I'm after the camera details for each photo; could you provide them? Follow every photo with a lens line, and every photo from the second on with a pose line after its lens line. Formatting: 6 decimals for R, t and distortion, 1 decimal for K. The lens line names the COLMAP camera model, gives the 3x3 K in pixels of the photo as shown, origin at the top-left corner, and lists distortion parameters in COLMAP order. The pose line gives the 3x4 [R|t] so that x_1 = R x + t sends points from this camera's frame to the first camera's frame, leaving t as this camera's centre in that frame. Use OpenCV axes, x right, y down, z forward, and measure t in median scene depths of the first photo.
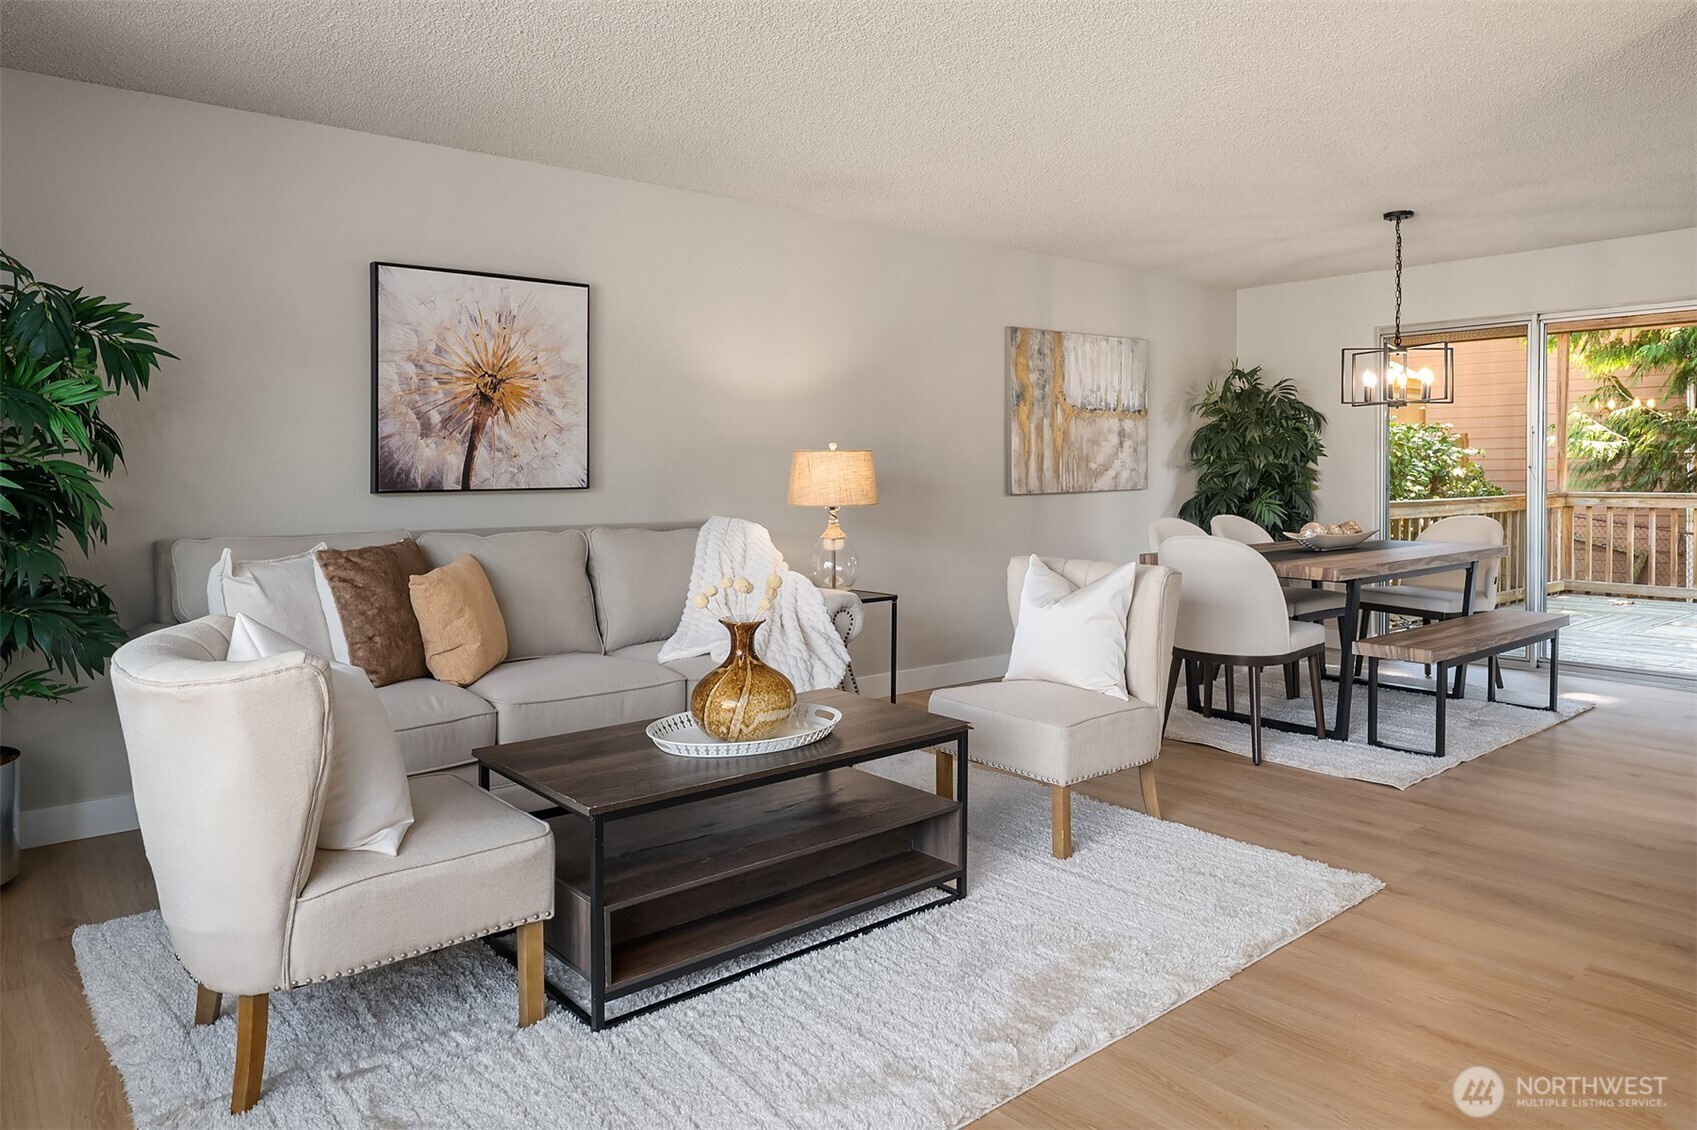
lens RADIAL K [[1113.7, 0, 879.0], [0, 1113.7, 443.2], [0, 0, 1]] dist [-0.002511, -0.007946]
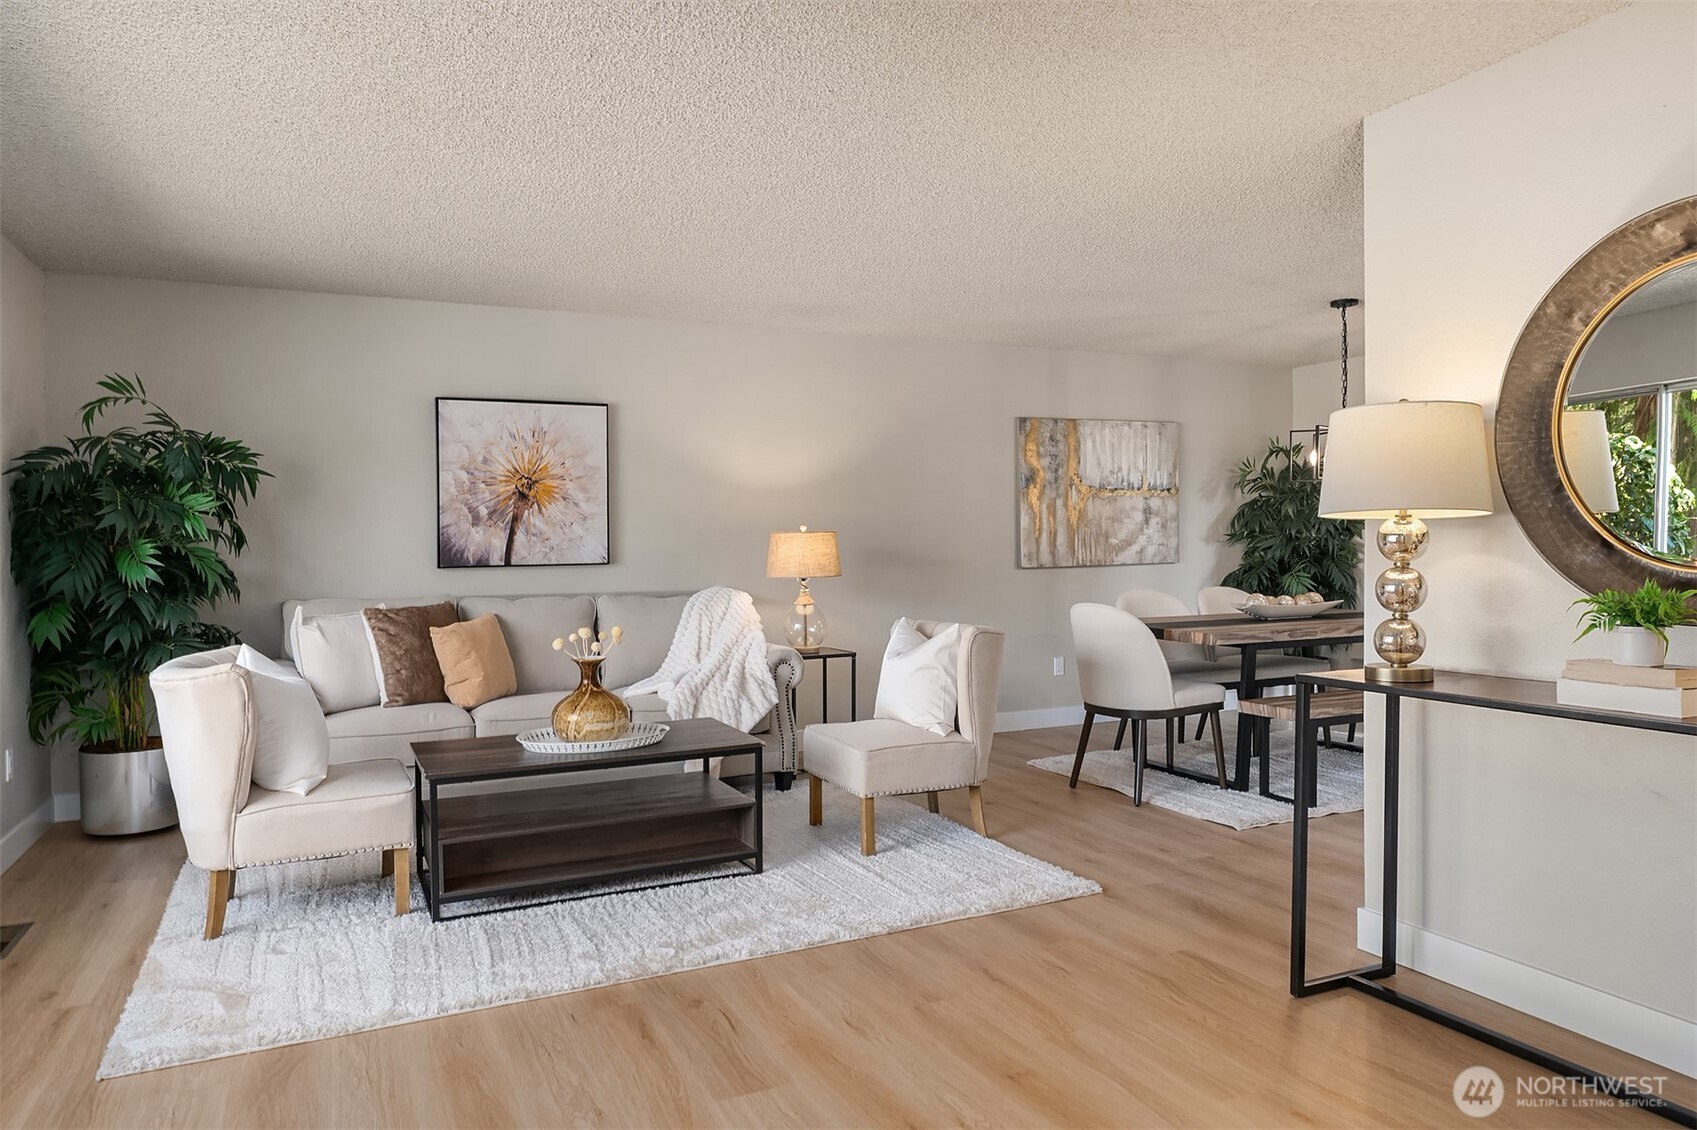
lens RADIAL K [[1113.7, 0, 884.3], [0, 1113.7, 528.1], [0, 0, 1]] dist [-0.002511, -0.007946]
pose [[0.968904, -0.011305, -0.247179, 0.341824], [0.013650, 0.999877, 0.007773, -0.005786], [0.247060, -0.010905, 0.968939, -0.148173]]
